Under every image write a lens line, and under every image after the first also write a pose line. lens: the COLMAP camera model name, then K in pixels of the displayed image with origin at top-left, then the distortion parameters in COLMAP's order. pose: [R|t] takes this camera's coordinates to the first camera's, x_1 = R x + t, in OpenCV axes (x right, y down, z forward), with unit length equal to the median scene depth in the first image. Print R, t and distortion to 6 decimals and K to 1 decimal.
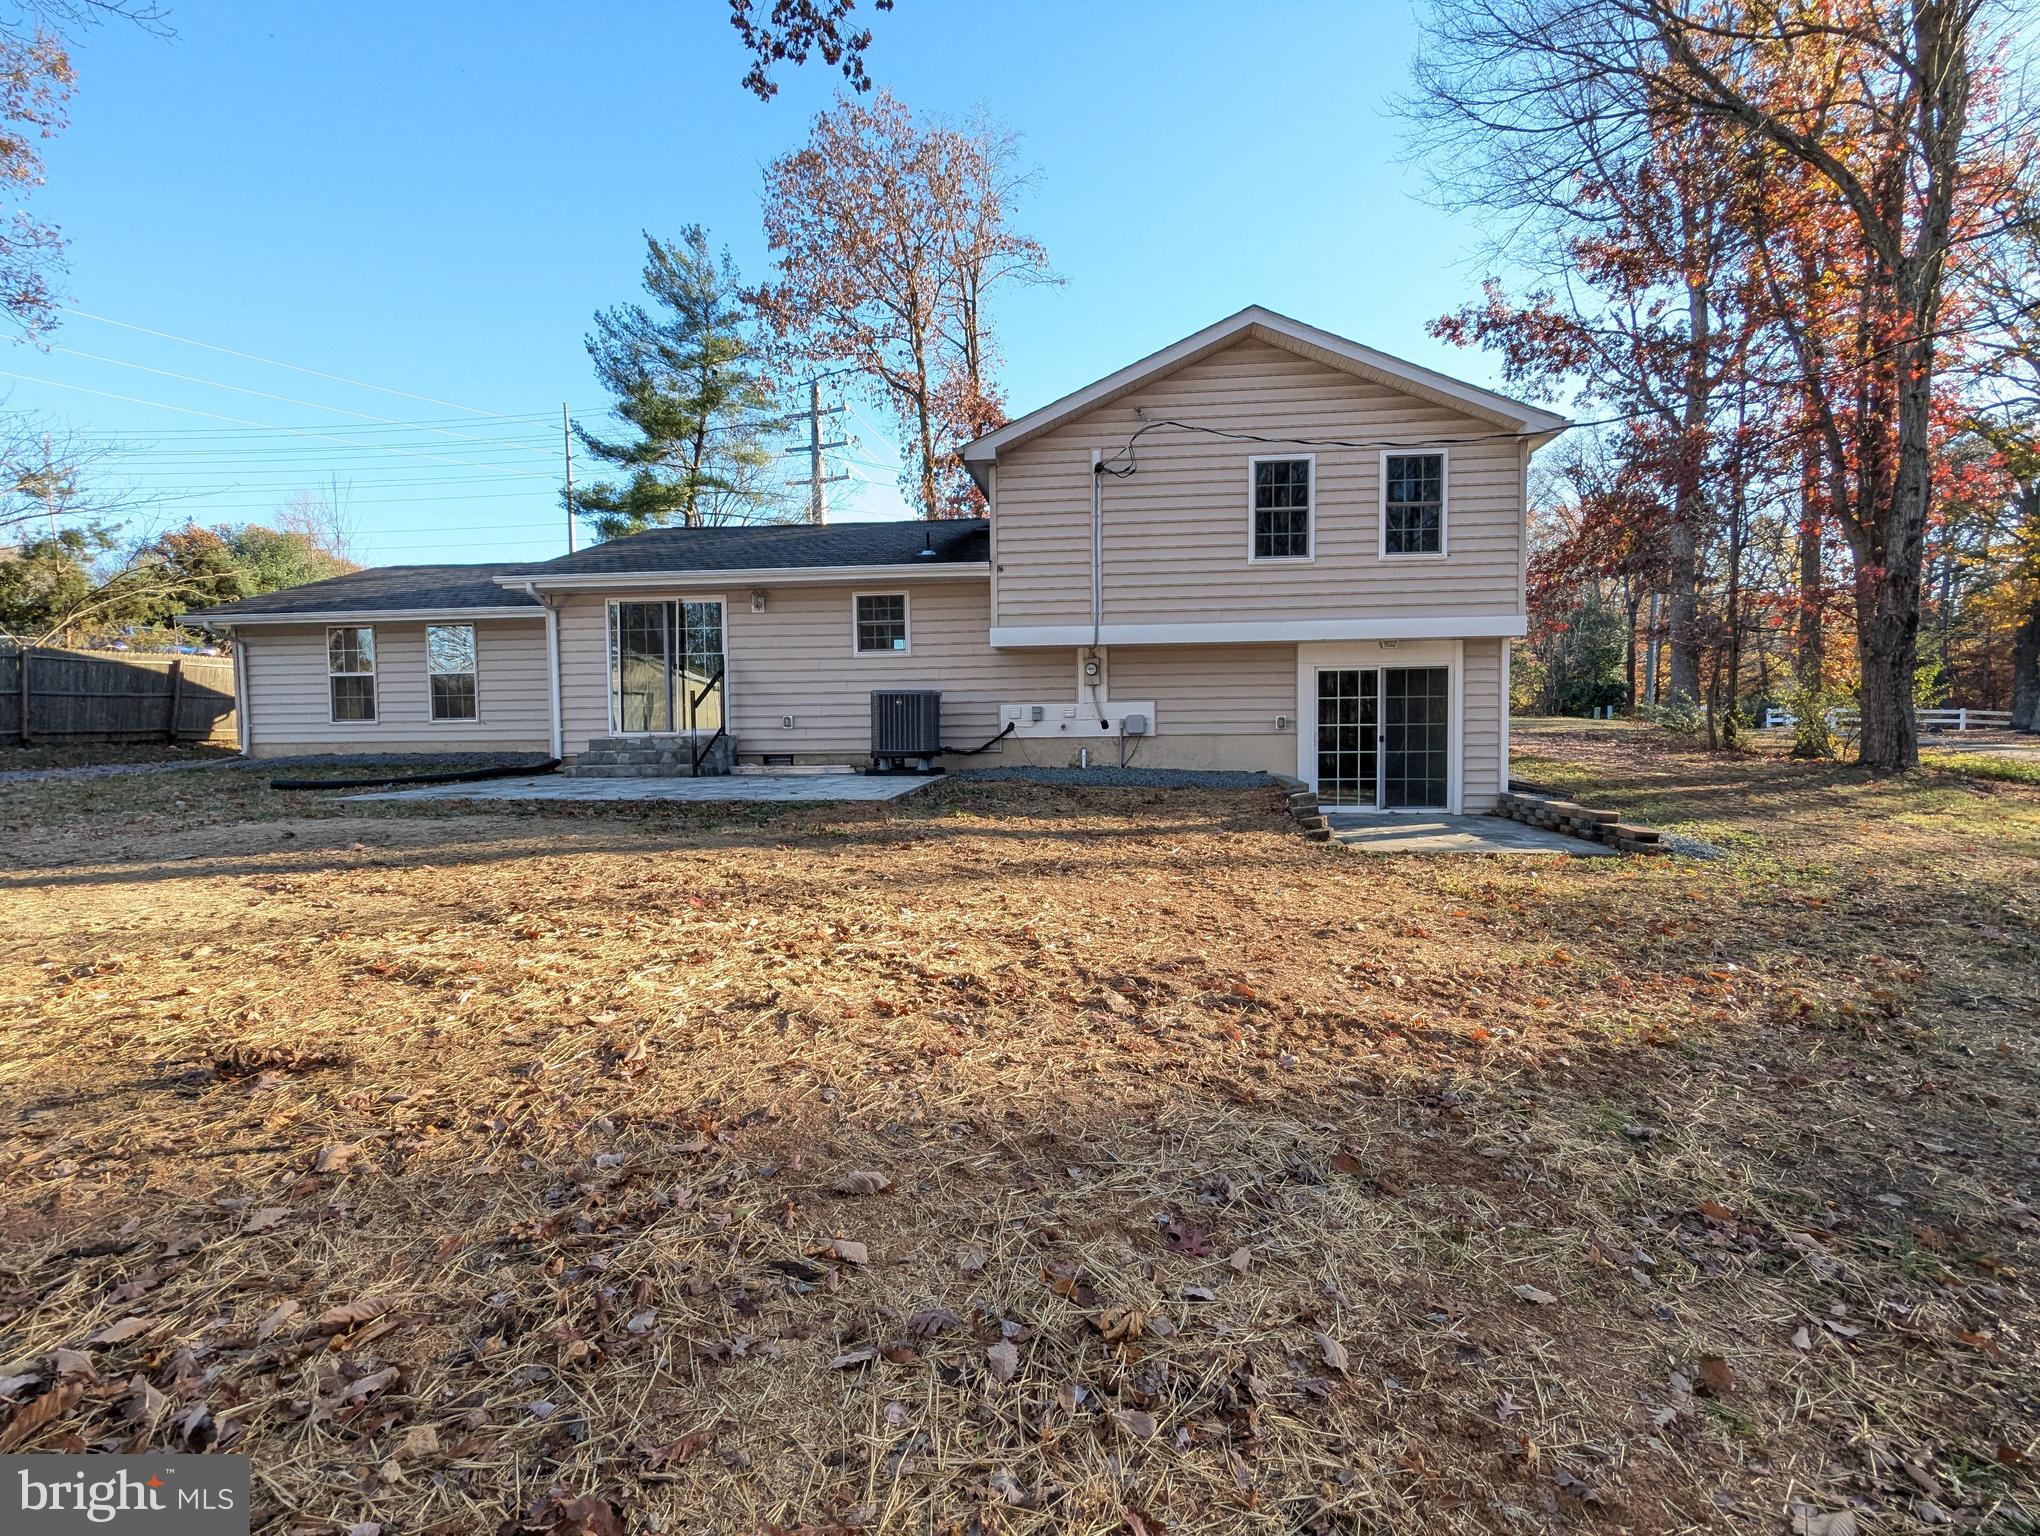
lens RADIAL K [[962.6, 0, 1016.2], [0, 962.6, 772.7], [0, 0, 1]] dist [-0.000422, 0.001362]
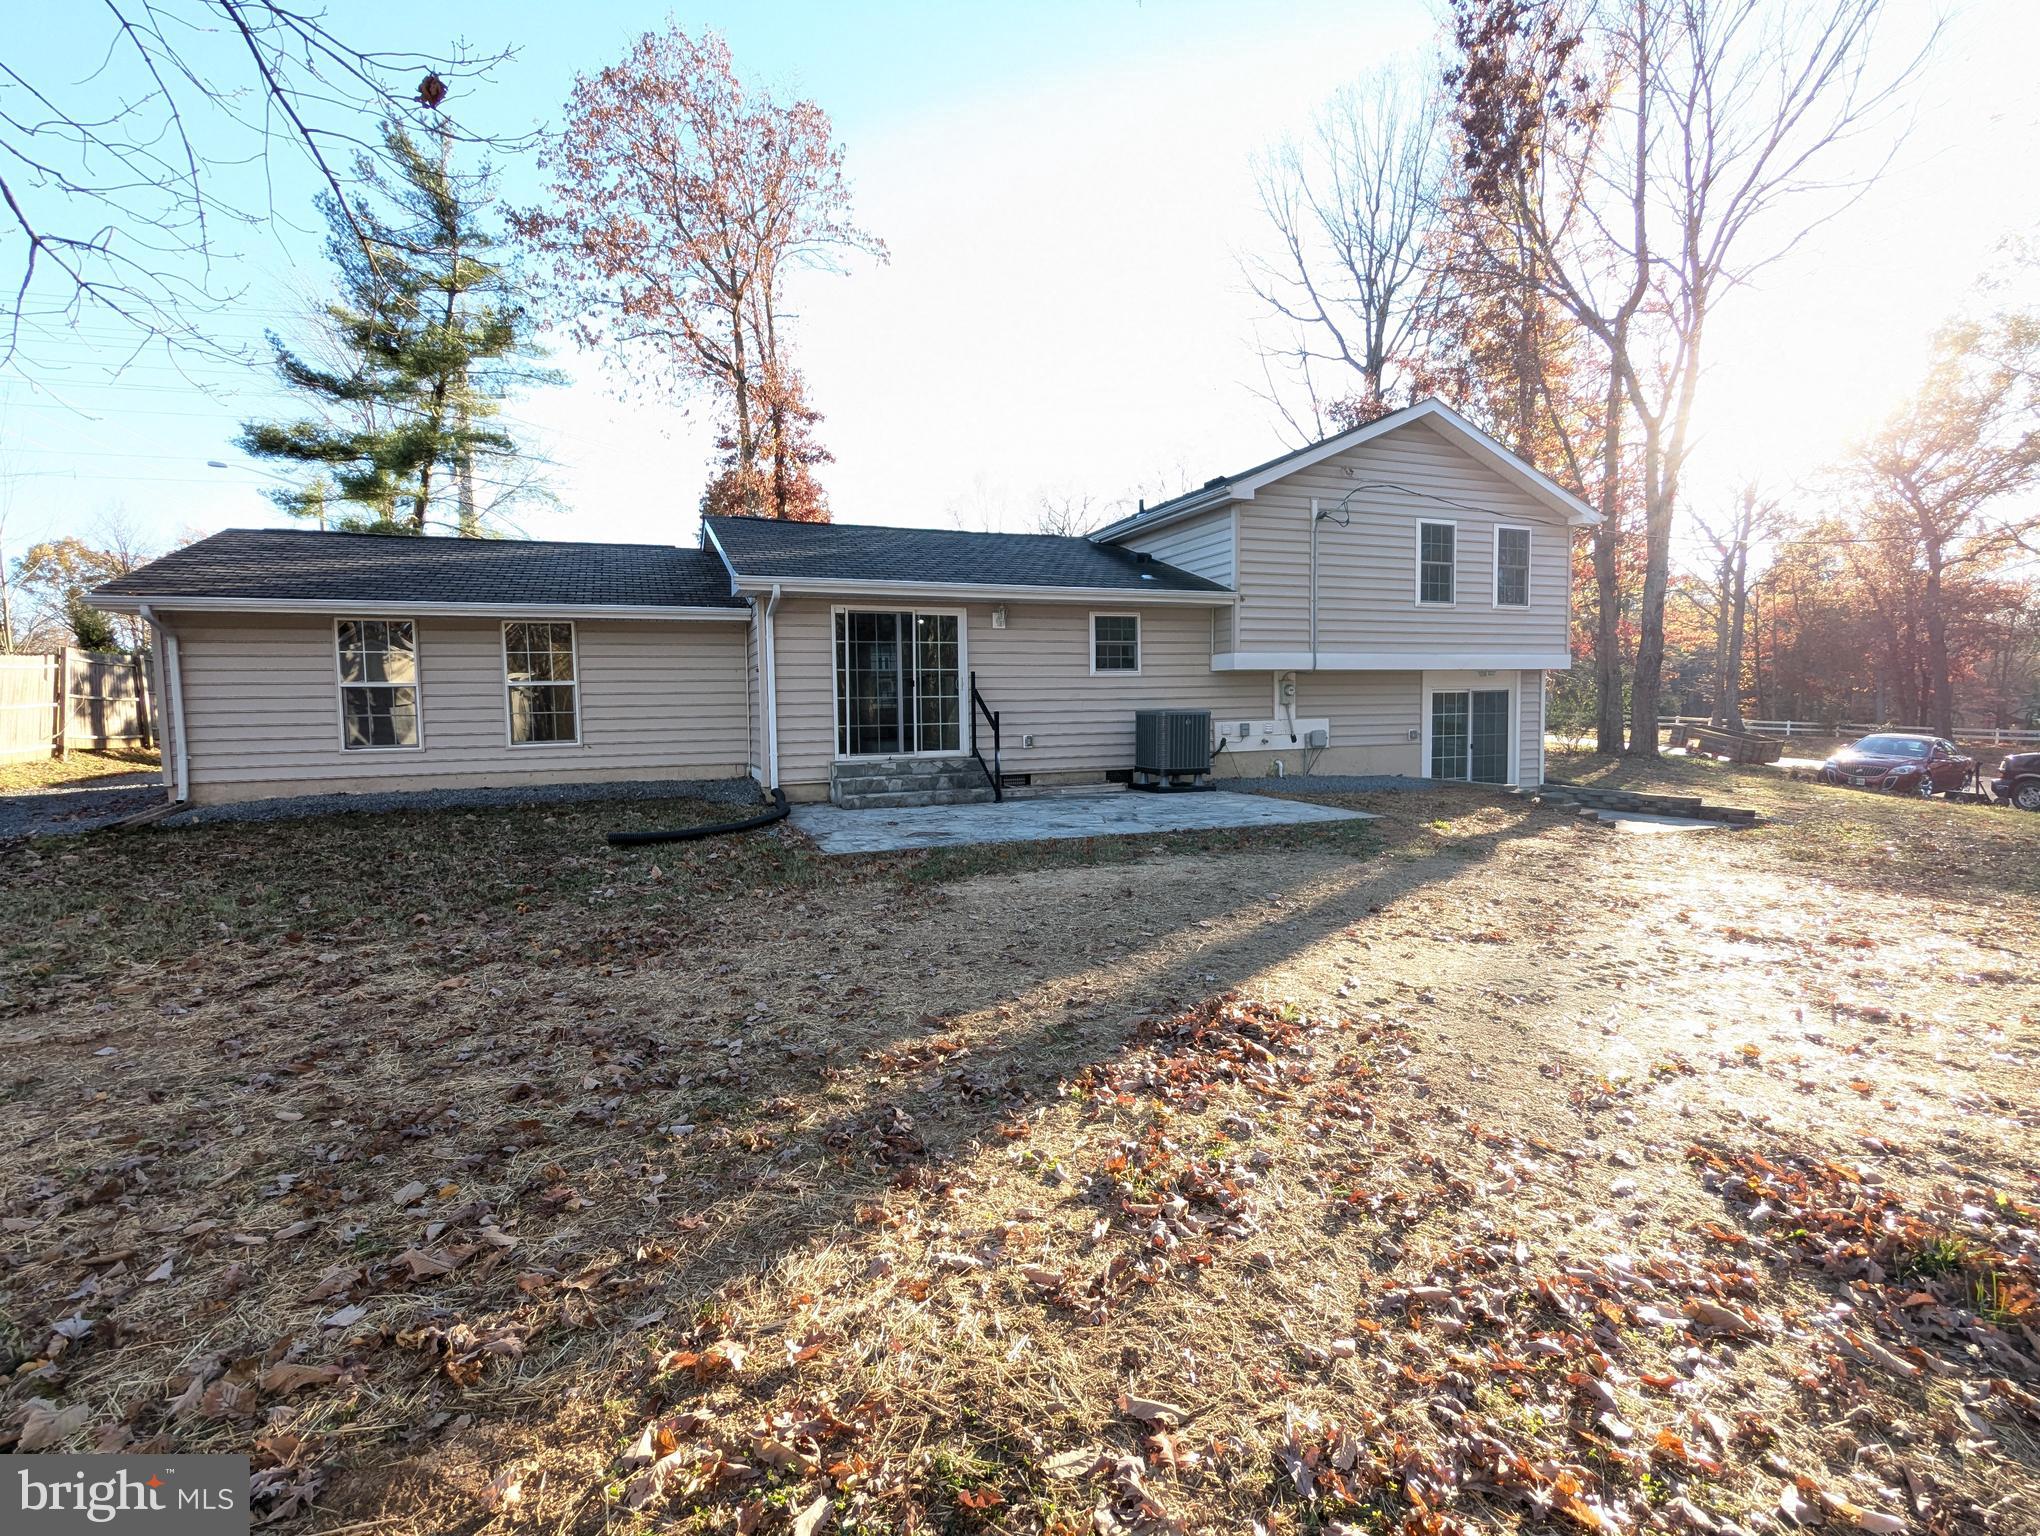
lens RADIAL K [[962.6, 0, 1016.2], [0, 962.6, 772.7], [0, 0, 1]] dist [-0.000422, 0.001362]
pose [[0.879958, -0.037414, 0.473577, -0.755195], [0.033328, 0.999300, 0.017022, -0.040878], [-0.473882, 0.000805, 0.880588, 0.155801]]
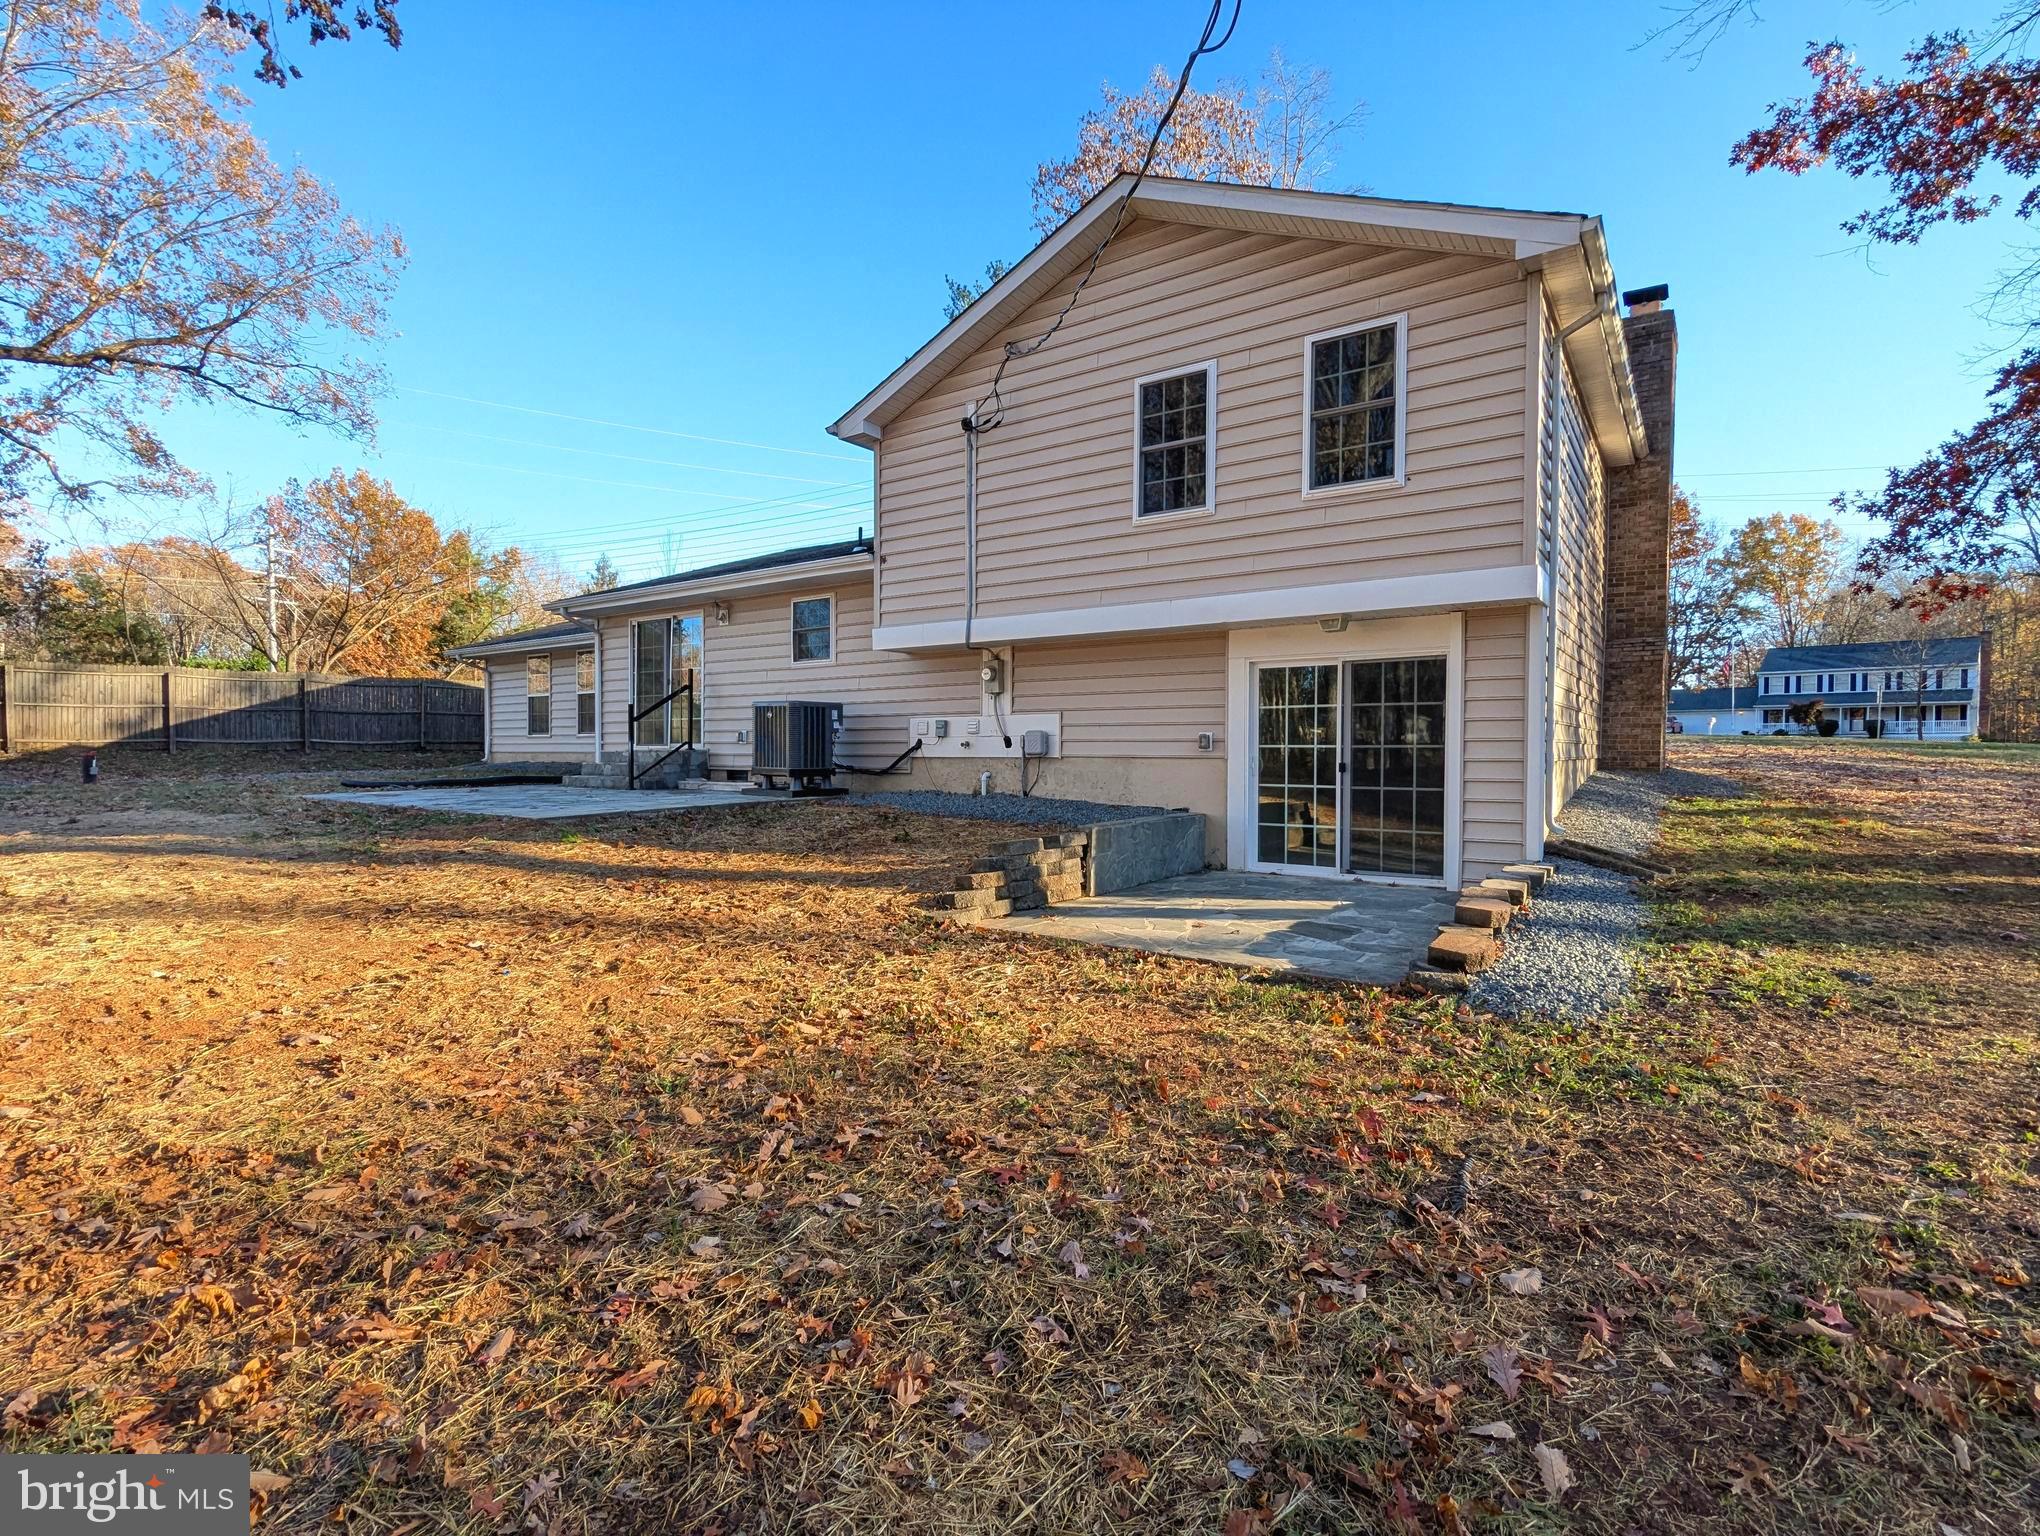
lens RADIAL K [[962.6, 0, 1016.2], [0, 962.6, 772.7], [0, 0, 1]] dist [-0.000422, 0.001362]
pose [[0.878442, 0.024507, -0.477220, 0.494596], [-0.038127, 0.999095, -0.018876, -0.009656], [0.476325, 0.034776, 0.878581, 0.302567]]
